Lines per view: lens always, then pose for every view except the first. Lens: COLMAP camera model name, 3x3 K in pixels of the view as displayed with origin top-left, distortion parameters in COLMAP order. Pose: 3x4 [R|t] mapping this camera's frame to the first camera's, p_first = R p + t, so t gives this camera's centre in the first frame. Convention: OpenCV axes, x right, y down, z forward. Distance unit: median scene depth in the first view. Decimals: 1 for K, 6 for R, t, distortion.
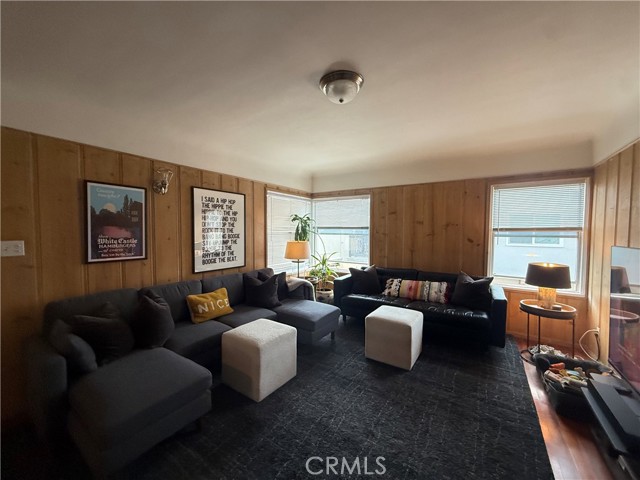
lens RADIAL K [[257.6, 0, 315.8], [0, 257.6, 241.2], [0, 0, 1]] dist [0.000712, -0.000098]
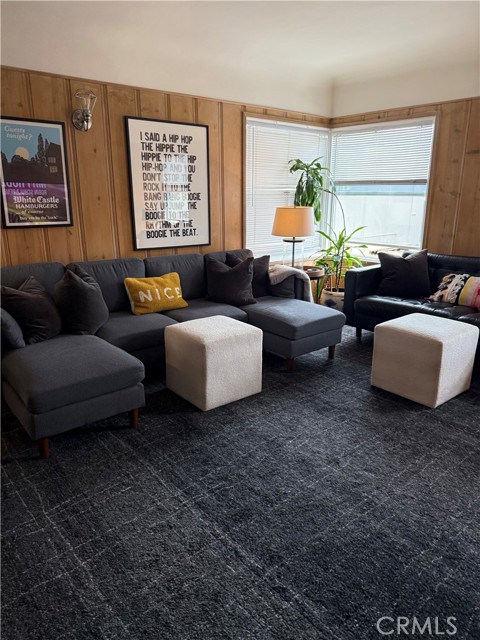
lens RADIAL K [[452.8, 0, 240.9], [0, 452.8, 328.8], [0, 0, 1]] dist [0.086388, -0.128253]
pose [[0.959494, 0.078815, -0.270481, 0.164947], [-0.010430, 0.969351, 0.245460, 0.023718], [0.281537, -0.232696, 0.930908, -0.142081]]
